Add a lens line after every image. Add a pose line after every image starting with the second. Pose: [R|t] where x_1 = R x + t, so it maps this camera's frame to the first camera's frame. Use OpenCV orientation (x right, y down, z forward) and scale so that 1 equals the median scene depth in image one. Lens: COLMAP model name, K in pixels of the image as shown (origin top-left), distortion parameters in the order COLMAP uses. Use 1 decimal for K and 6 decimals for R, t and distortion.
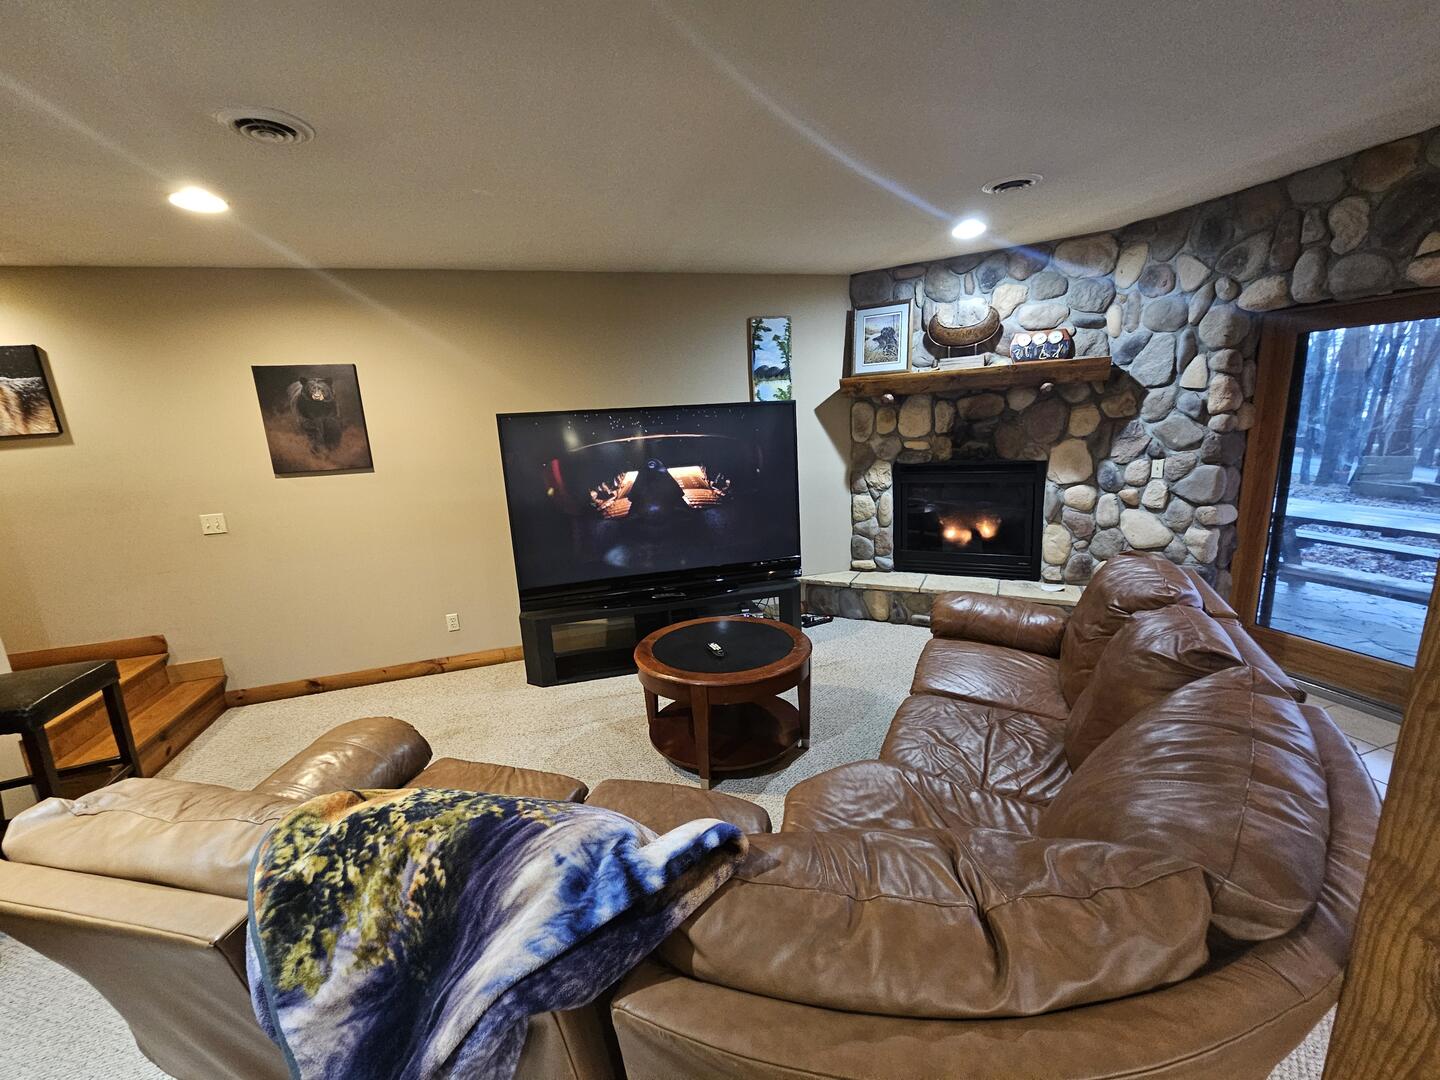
lens RADIAL K [[584.6, 0, 717.1], [0, 584.6, 539.0], [0, 0, 1]] dist [0.002253, 0.000183]
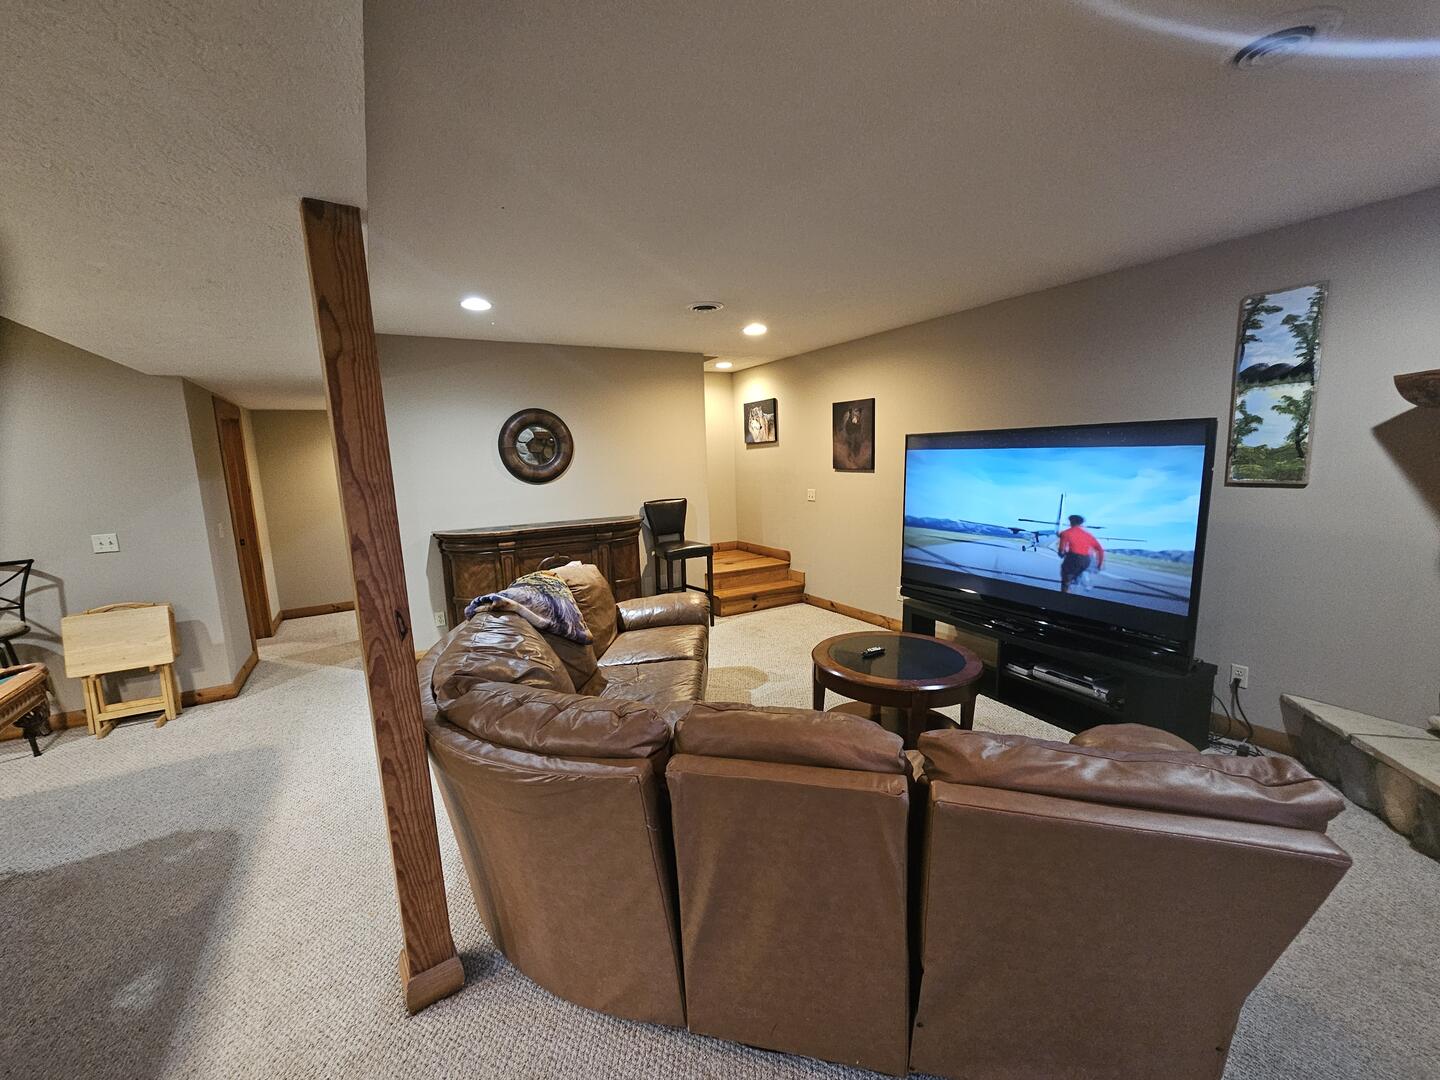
lens RADIAL K [[584.6, 0, 716.0], [0, 584.6, 540.5], [0, 0, 1]] dist [0.002253, 0.000183]
pose [[0.233144, 0.191296, -0.953441, 0.706922], [-0.180843, 0.971886, 0.150775, -0.098815], [0.955479, 0.137270, 0.261184, 0.285214]]
